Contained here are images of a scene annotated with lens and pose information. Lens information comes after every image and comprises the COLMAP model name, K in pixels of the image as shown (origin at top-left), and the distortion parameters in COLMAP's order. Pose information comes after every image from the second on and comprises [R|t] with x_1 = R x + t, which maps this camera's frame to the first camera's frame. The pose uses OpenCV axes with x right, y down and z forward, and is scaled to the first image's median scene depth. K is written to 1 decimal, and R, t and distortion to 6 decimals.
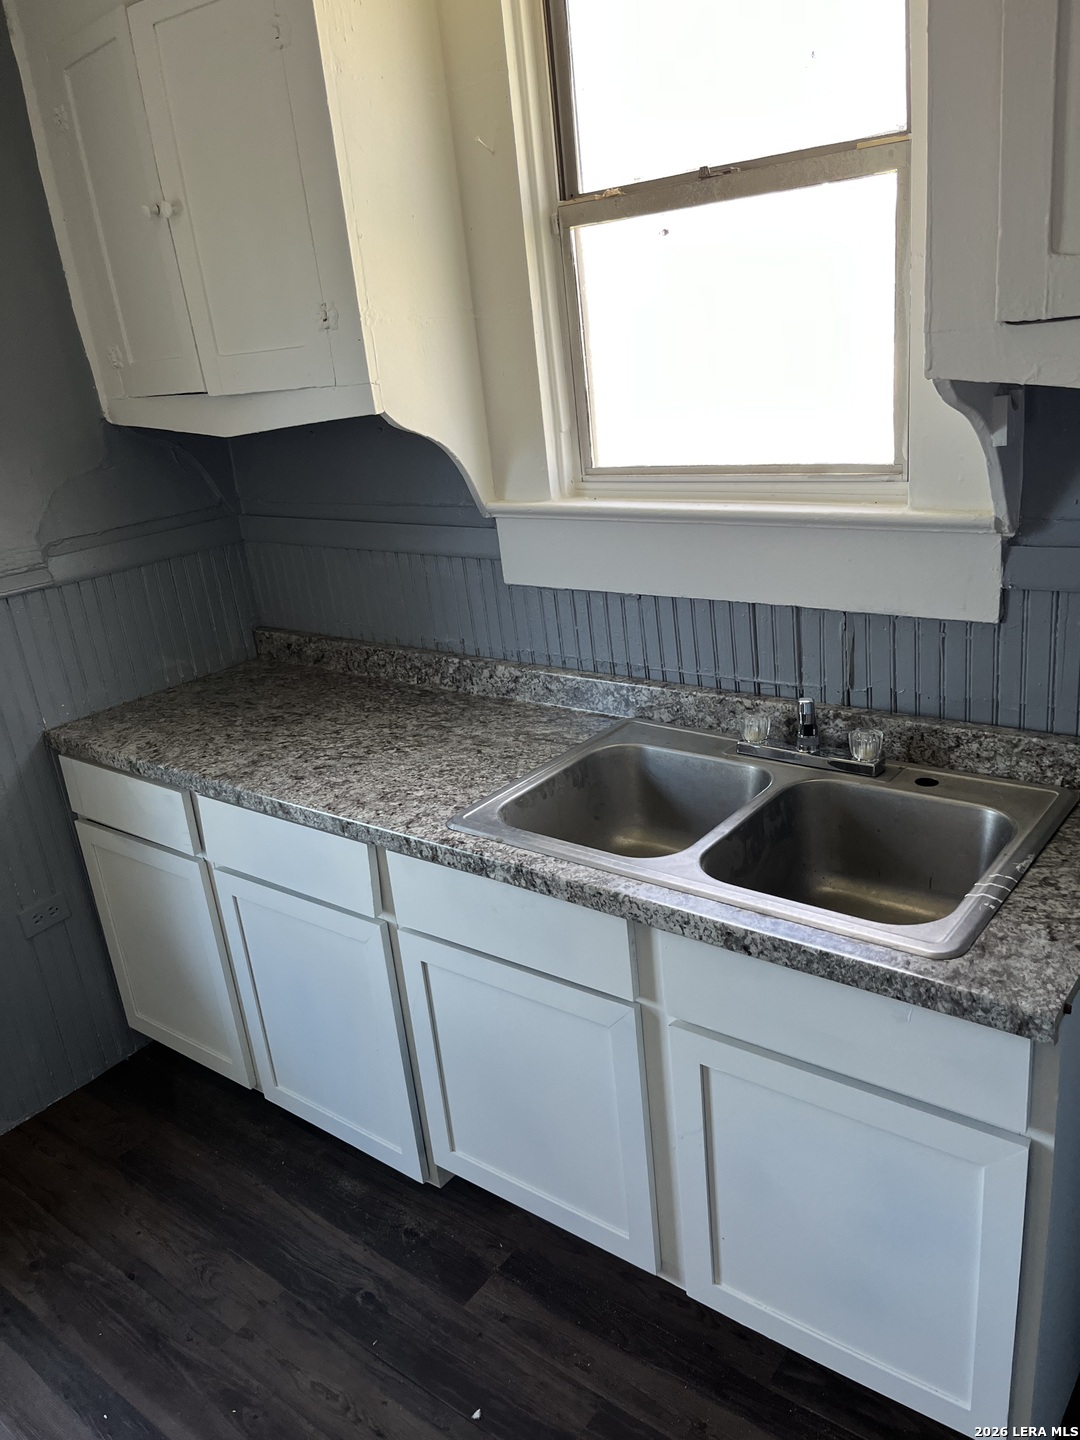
lens RADIAL K [[1088.9, 0, 543.1], [0, 1088.9, 721.6], [0, 0, 1]] dist [0.042856, -0.065581]
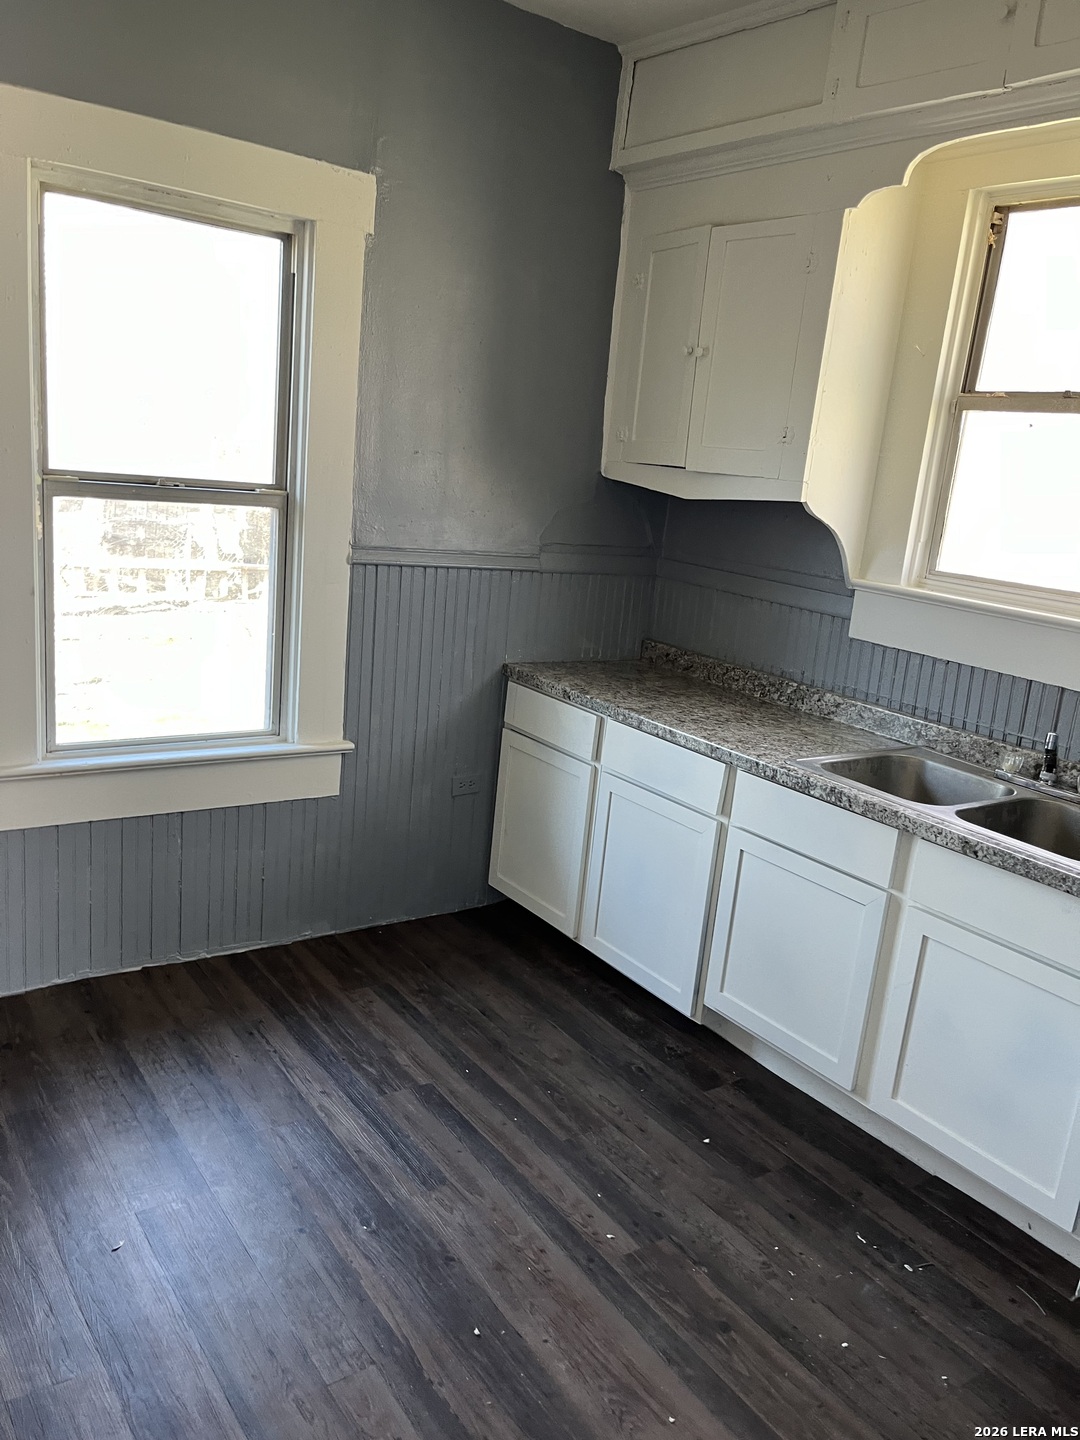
lens RADIAL K [[1088.9, 0, 535.3], [0, 1088.9, 715.2], [0, 0, 1]] dist [0.042856, -0.065581]
pose [[0.938349, 0.253367, -0.235173, -0.064023], [-0.278328, 0.957209, -0.079275, 0.218373], [0.205024, 0.139843, 0.968715, -0.488318]]
